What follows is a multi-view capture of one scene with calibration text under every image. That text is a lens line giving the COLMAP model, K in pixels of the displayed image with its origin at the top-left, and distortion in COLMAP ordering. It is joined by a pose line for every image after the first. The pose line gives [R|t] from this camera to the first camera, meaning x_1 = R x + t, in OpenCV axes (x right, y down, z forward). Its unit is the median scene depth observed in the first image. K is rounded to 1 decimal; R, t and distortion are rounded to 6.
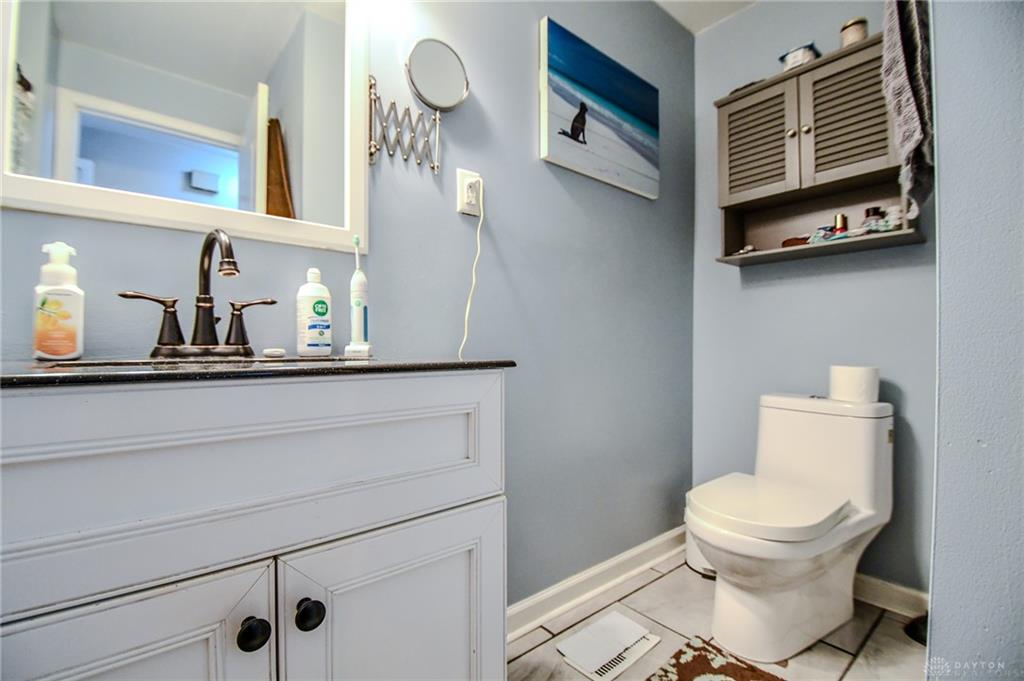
lens RADIAL K [[445.0, 0, 498.1], [0, 445.0, 349.0], [0, 0, 1]] dist [0.012296, -0.022045]
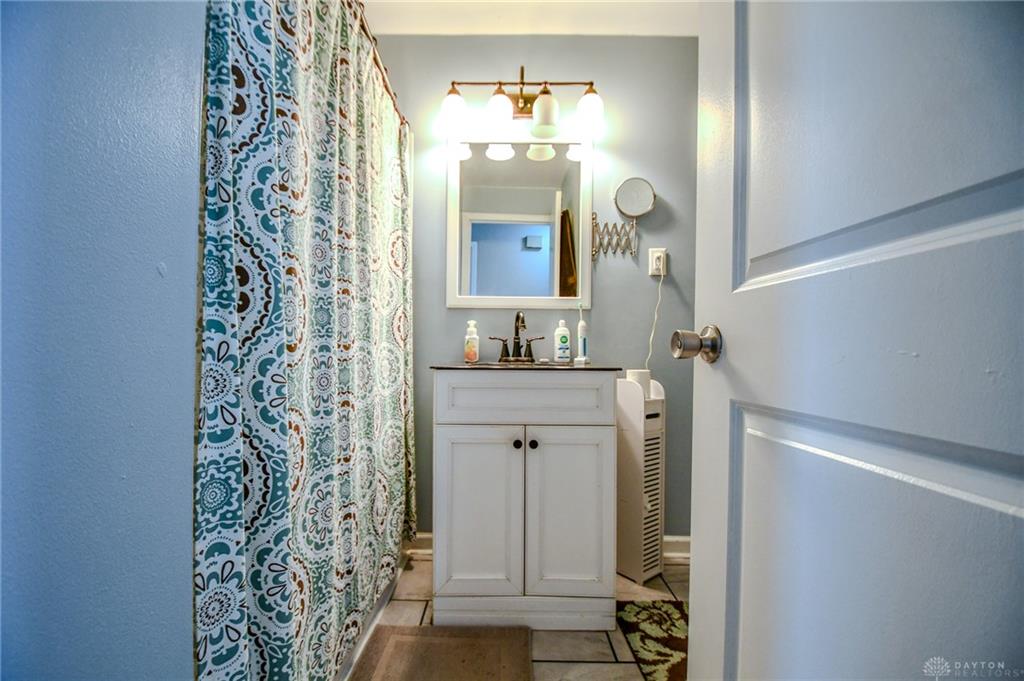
lens RADIAL K [[445.0, 0, 498.1], [0, 445.0, 349.0], [0, 0, 1]] dist [0.012296, -0.022045]
pose [[0.774185, 0.004879, -0.632941, 0.668113], [-0.009026, 0.999954, -0.003333, -0.038255], [0.632895, 0.008293, 0.774193, -0.785914]]
